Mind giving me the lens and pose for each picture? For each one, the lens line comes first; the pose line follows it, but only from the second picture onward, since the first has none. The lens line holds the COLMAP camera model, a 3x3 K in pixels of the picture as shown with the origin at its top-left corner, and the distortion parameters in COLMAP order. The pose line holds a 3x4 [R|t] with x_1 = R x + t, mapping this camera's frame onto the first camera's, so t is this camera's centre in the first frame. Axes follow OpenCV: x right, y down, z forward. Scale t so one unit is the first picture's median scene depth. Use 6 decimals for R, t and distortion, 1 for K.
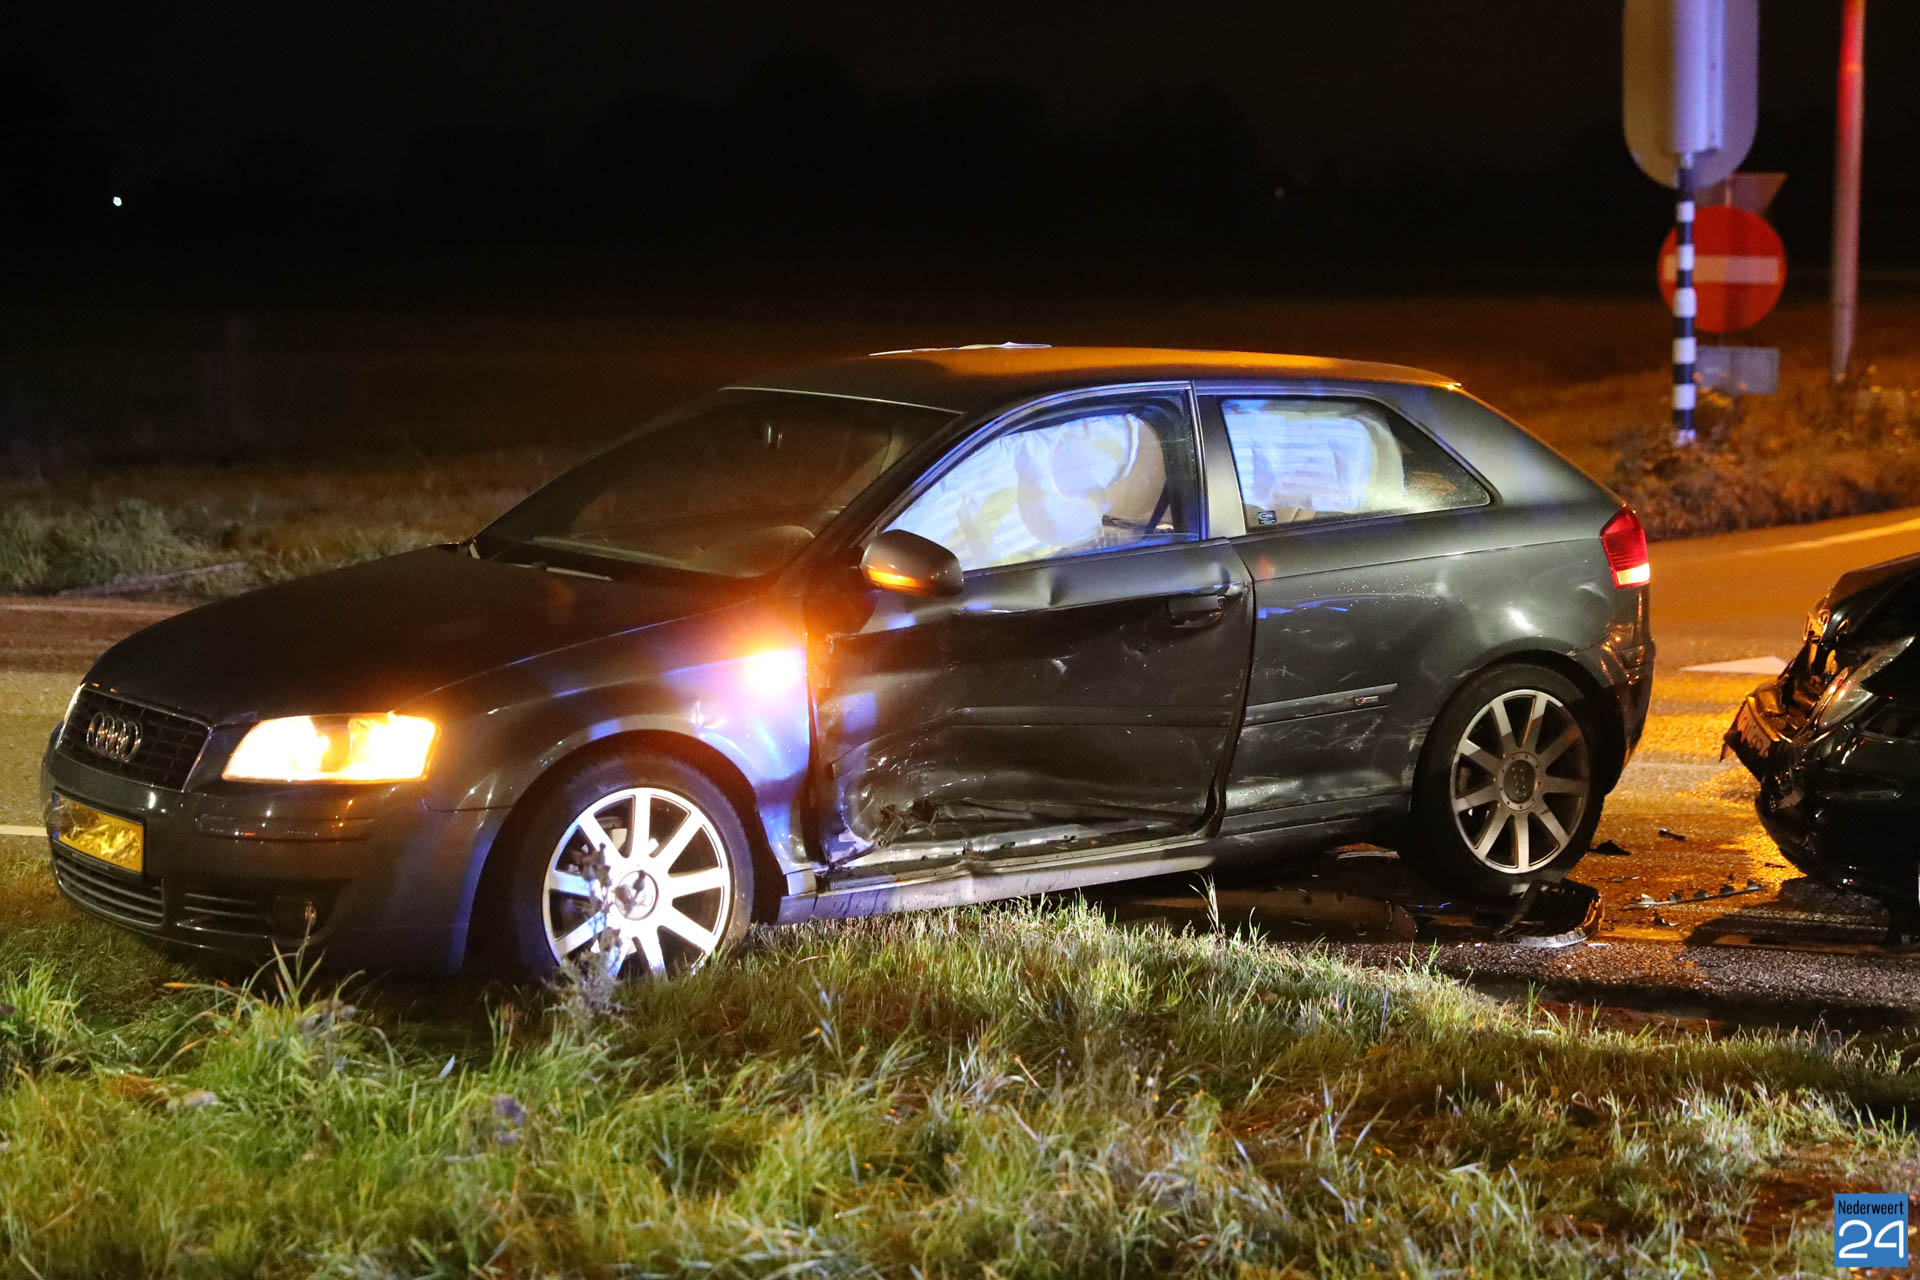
lens RADIAL K [[3937.9, 0, 960.0], [0, 3937.9, 640.0], [0, 0, 1]] dist [0.255771, -0.243477]
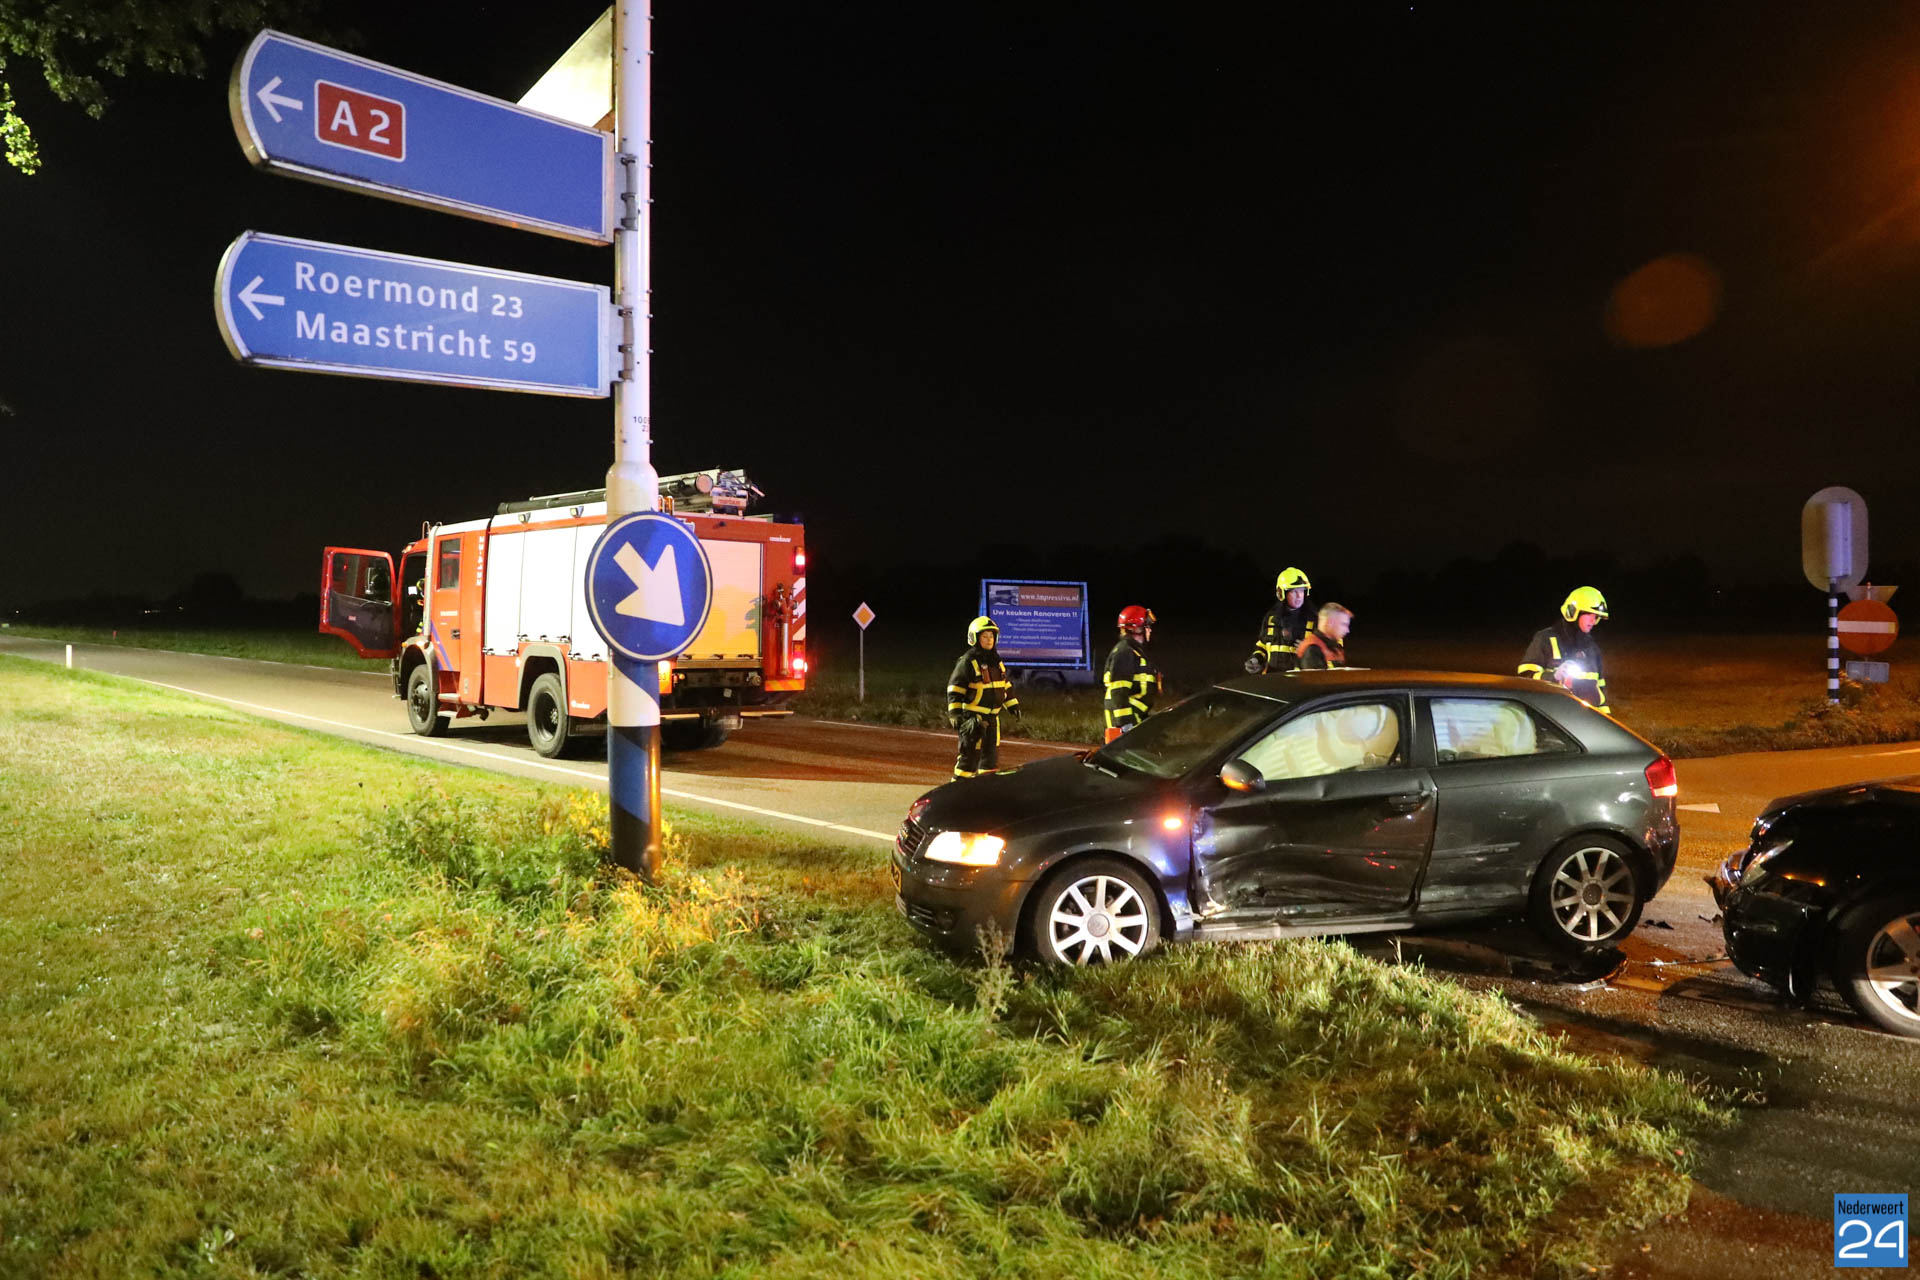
lens RADIAL K [[1311.5, 0, 960.0], [0, 1311.5, 640.0], [0, 0, 1]] dist [-0.109348, 0.086371]
pose [[0.887645, 0.007037, -0.460475, 0.161645], [-0.042645, 0.996843, -0.066972, -0.036219], [0.458550, 0.079084, 0.885143, 0.291977]]
